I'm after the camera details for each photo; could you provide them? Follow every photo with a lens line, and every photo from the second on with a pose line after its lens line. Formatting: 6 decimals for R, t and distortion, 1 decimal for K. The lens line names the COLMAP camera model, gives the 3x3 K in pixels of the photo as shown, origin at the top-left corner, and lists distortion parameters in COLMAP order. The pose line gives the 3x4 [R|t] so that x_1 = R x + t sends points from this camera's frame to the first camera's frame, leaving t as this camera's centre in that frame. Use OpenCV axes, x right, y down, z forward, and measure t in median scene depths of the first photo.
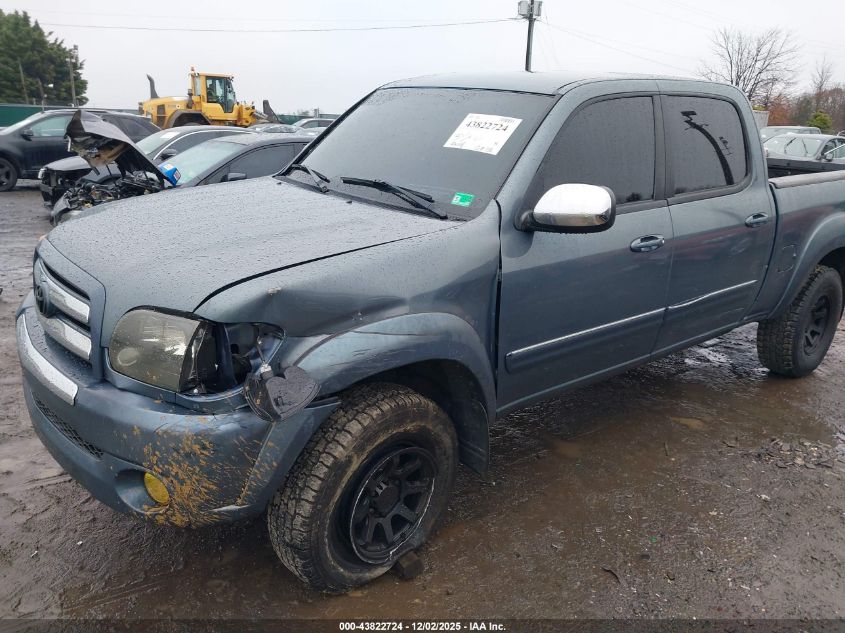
lens RADIAL K [[667.9, 0, 423.5], [0, 667.9, 321.8], [0, 0, 1]] dist [0.031359, -0.016388]
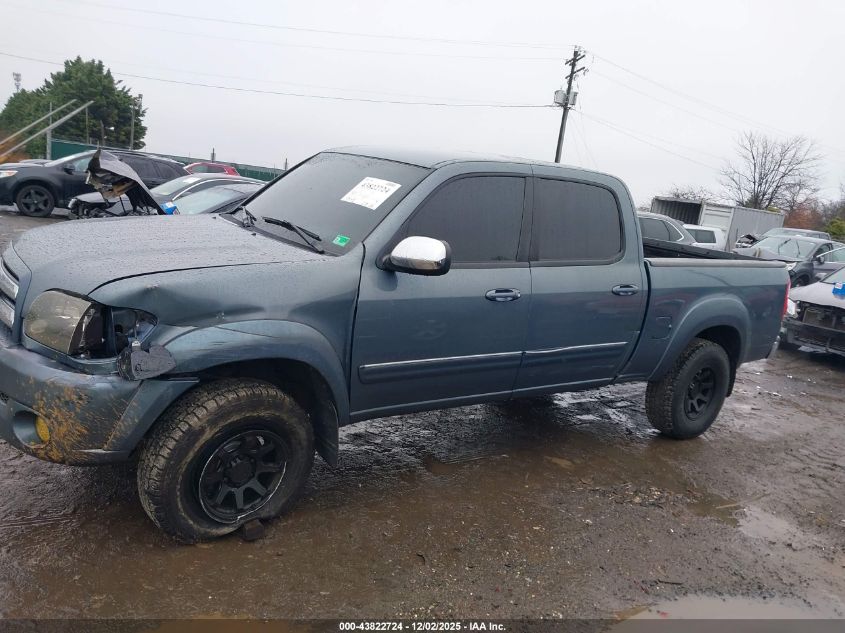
lens RADIAL K [[667.9, 0, 423.3], [0, 667.9, 314.8], [0, 0, 1]] dist [0.031359, -0.016388]
pose [[0.994216, 0.099253, -0.041022, 0.262745], [-0.103105, 0.989010, -0.105960, 0.066673], [0.030054, 0.109577, 0.993524, -0.212146]]
